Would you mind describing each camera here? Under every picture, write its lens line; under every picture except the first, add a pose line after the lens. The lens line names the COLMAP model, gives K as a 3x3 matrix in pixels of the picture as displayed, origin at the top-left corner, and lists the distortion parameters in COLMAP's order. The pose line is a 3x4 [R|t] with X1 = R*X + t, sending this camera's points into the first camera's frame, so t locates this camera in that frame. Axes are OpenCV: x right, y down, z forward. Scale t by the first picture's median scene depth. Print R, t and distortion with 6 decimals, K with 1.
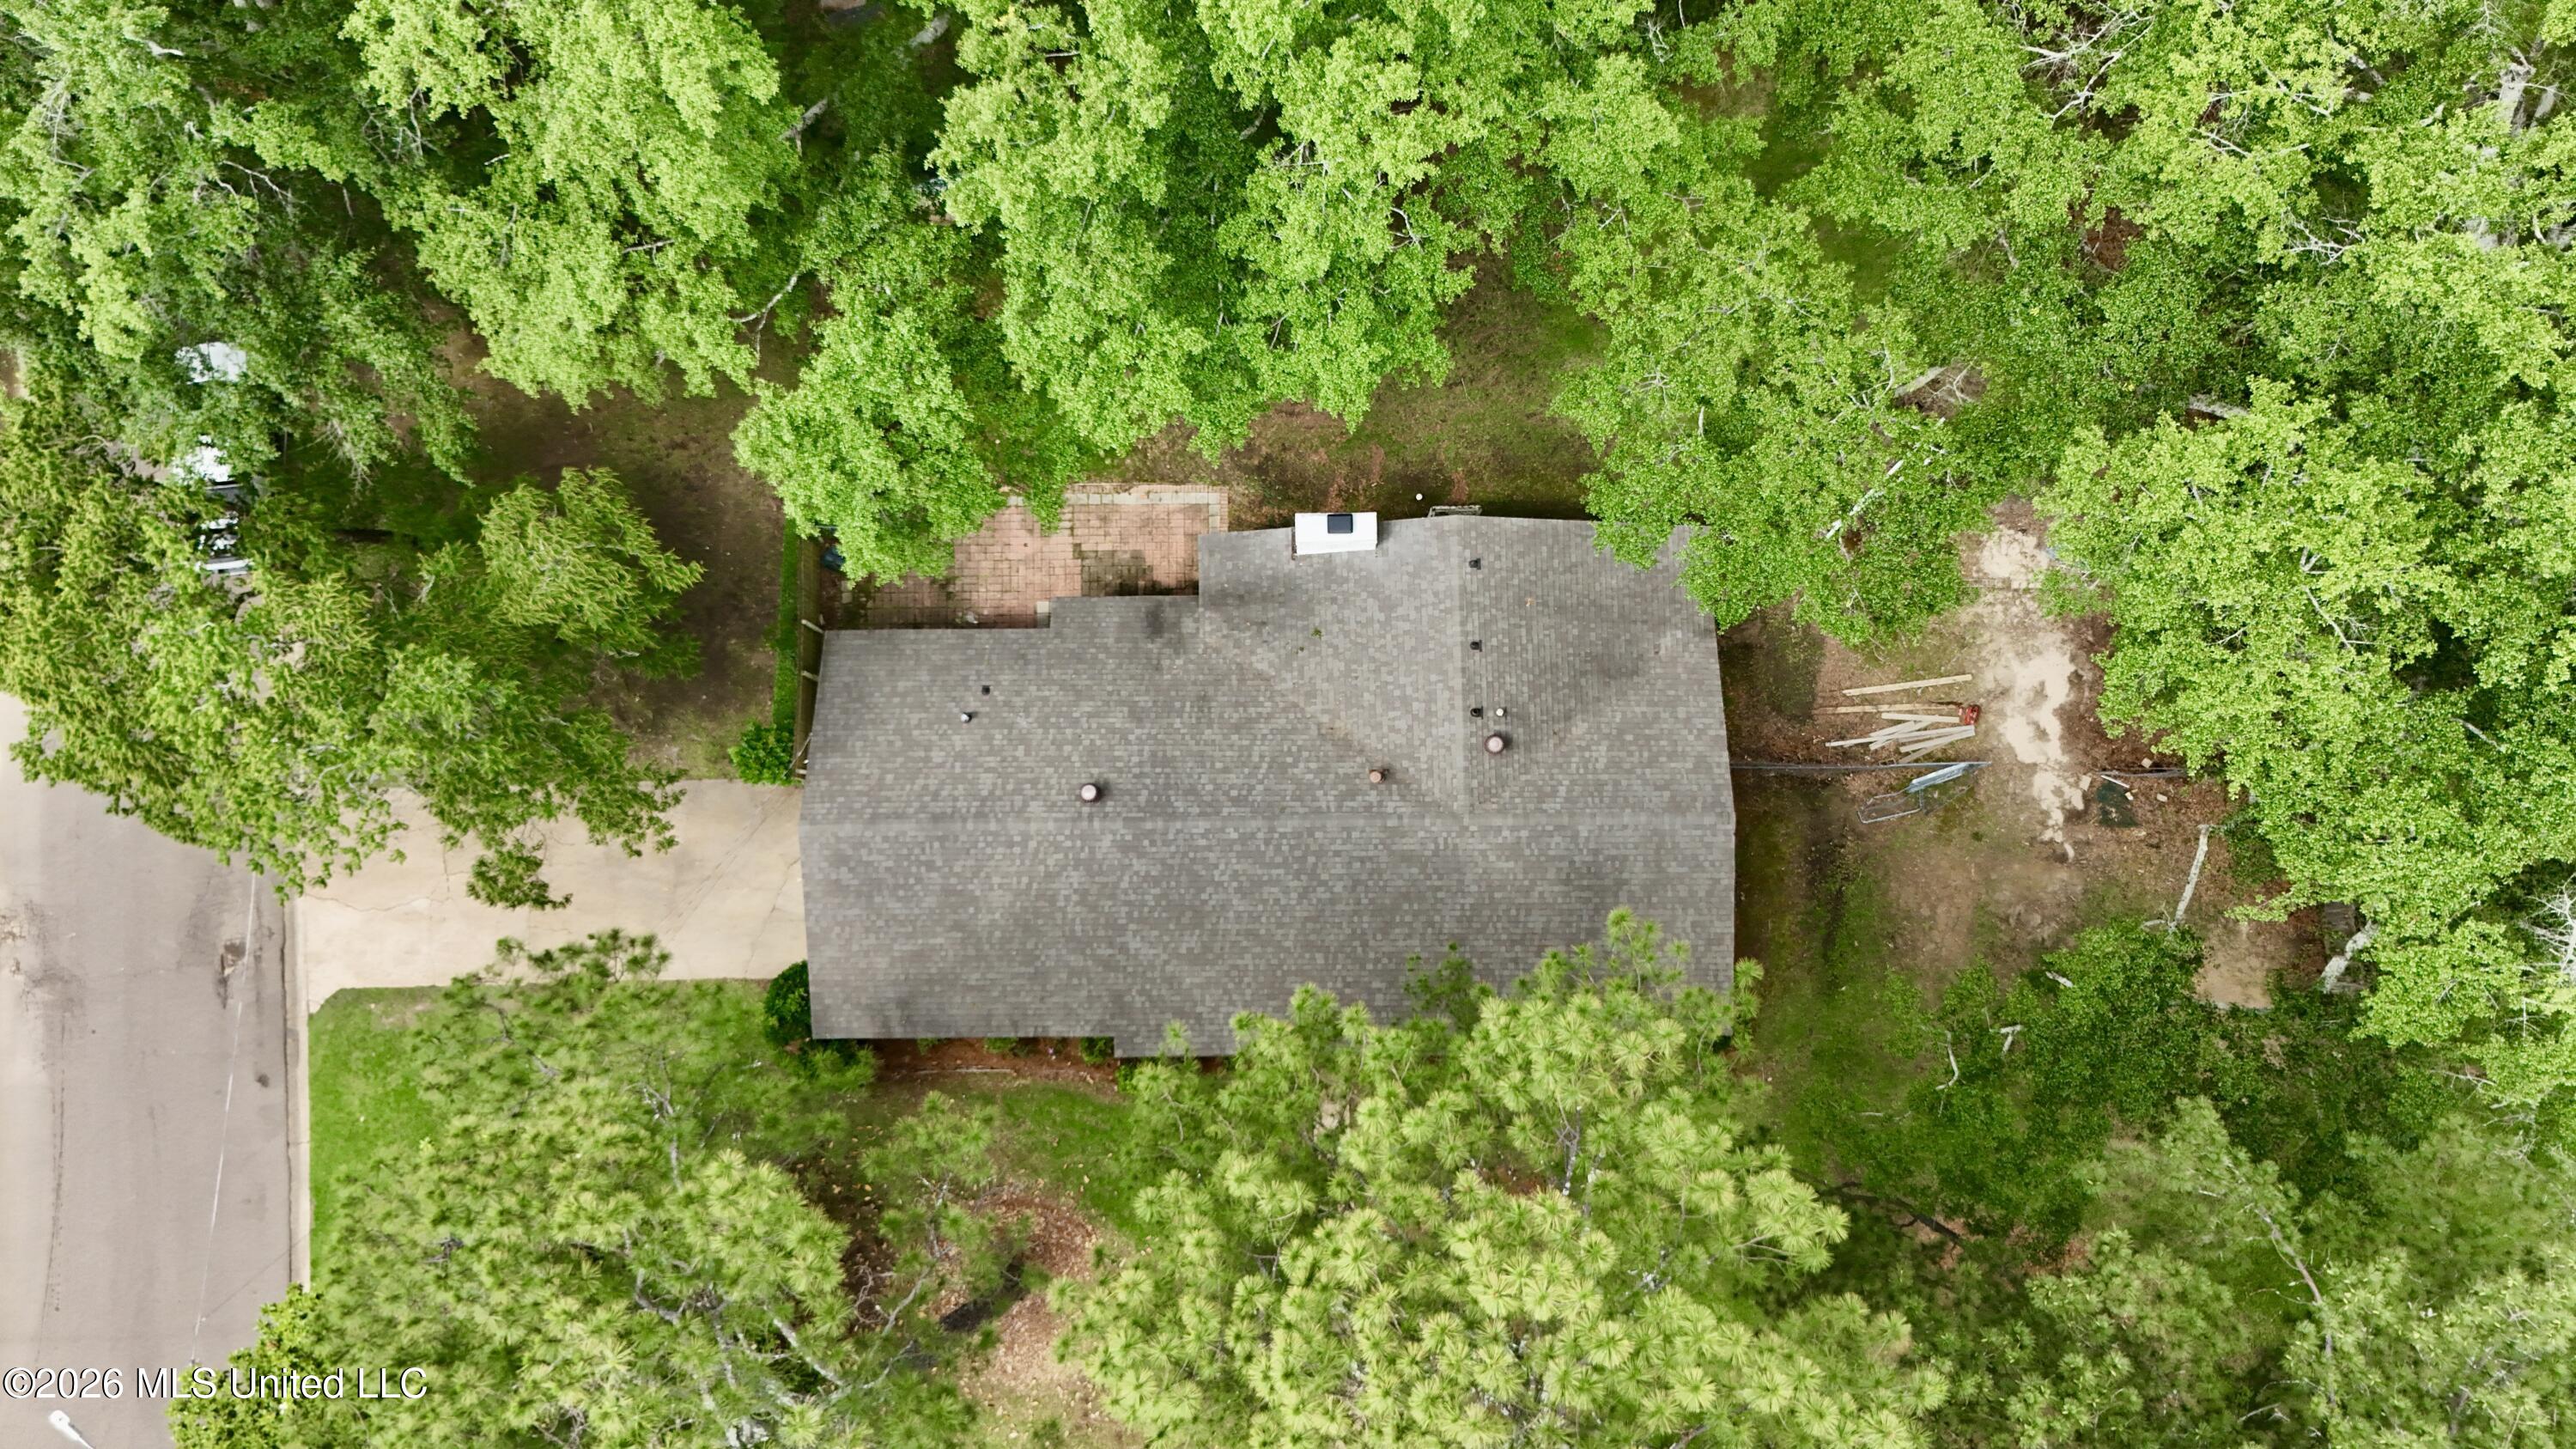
lens RADIAL K [[1996.3, 0, 1344.6], [0, 1996.3, 727.3], [0, 0, 1]] dist [-0.002312, 0.008606]
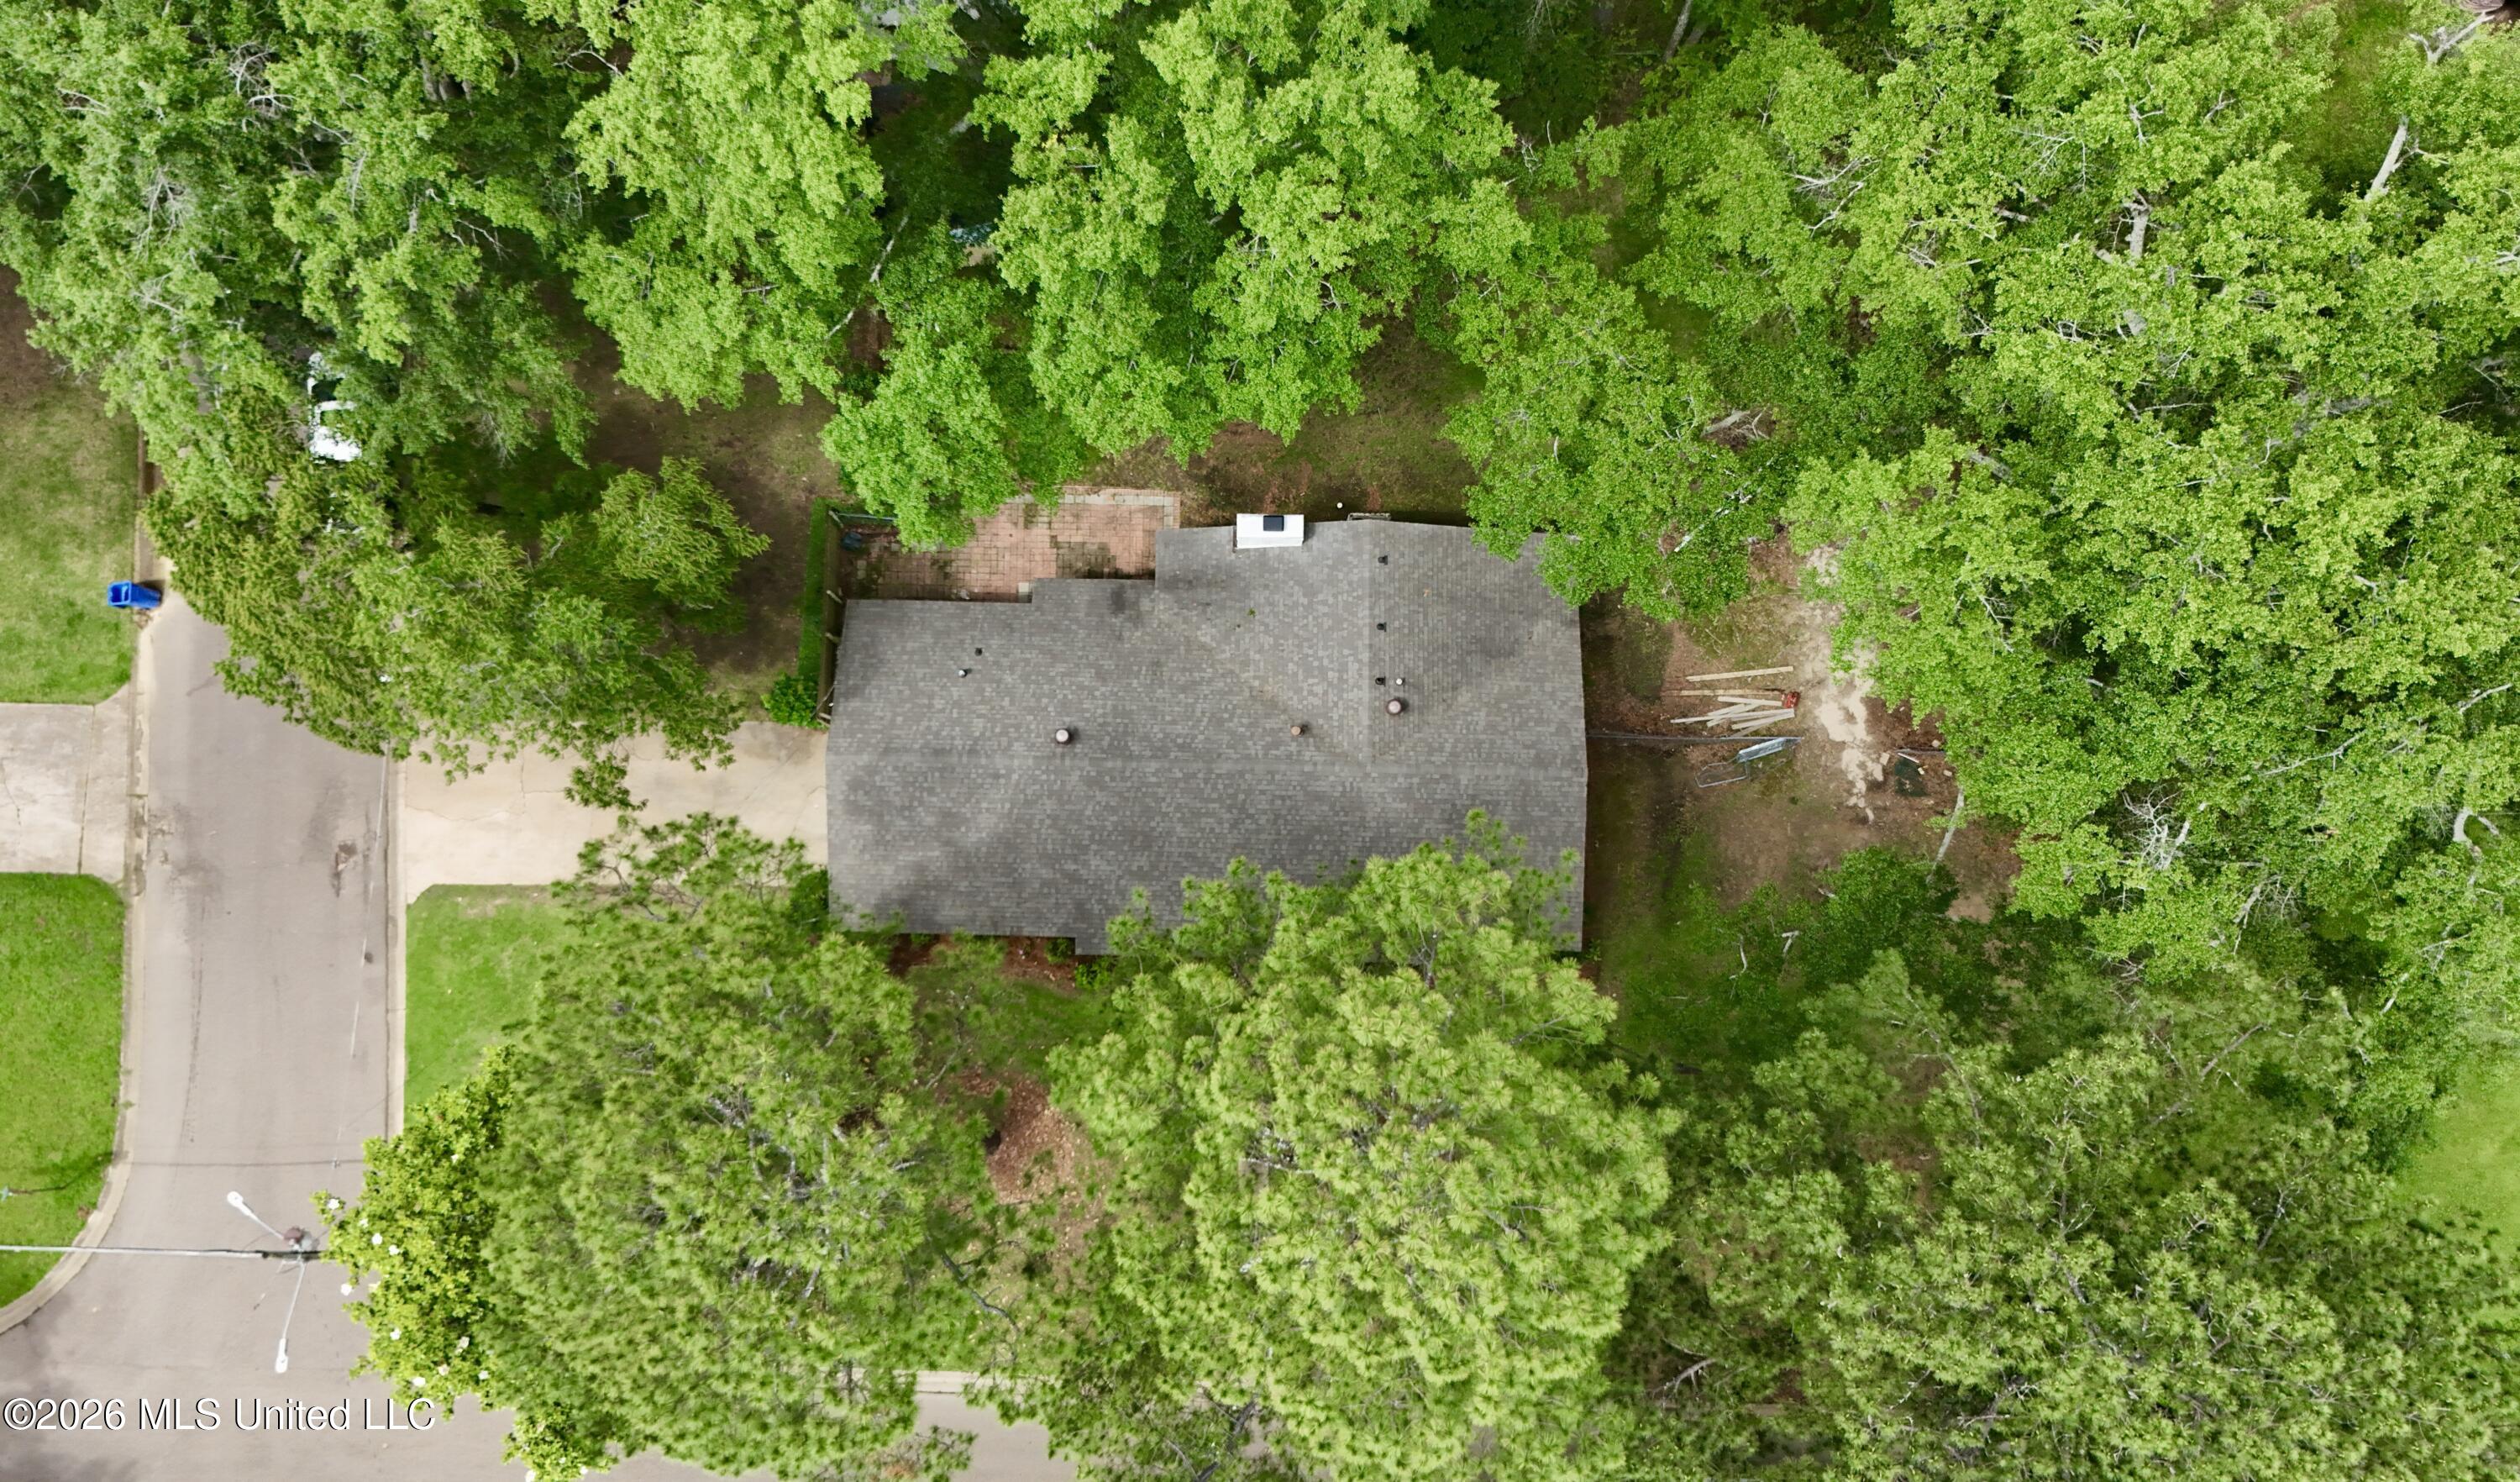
lens RADIAL K [[1962.4, 0, 1260.0], [0, 1962.4, 741.0], [0, 0, 1]] dist [0.004362, -0.004817]
pose [[0.999493, 0.031592, -0.003870, -0.002637], [-0.031602, 0.999498, -0.002432, 0.051722], [0.003791, 0.002553, 0.999990, -0.304314]]
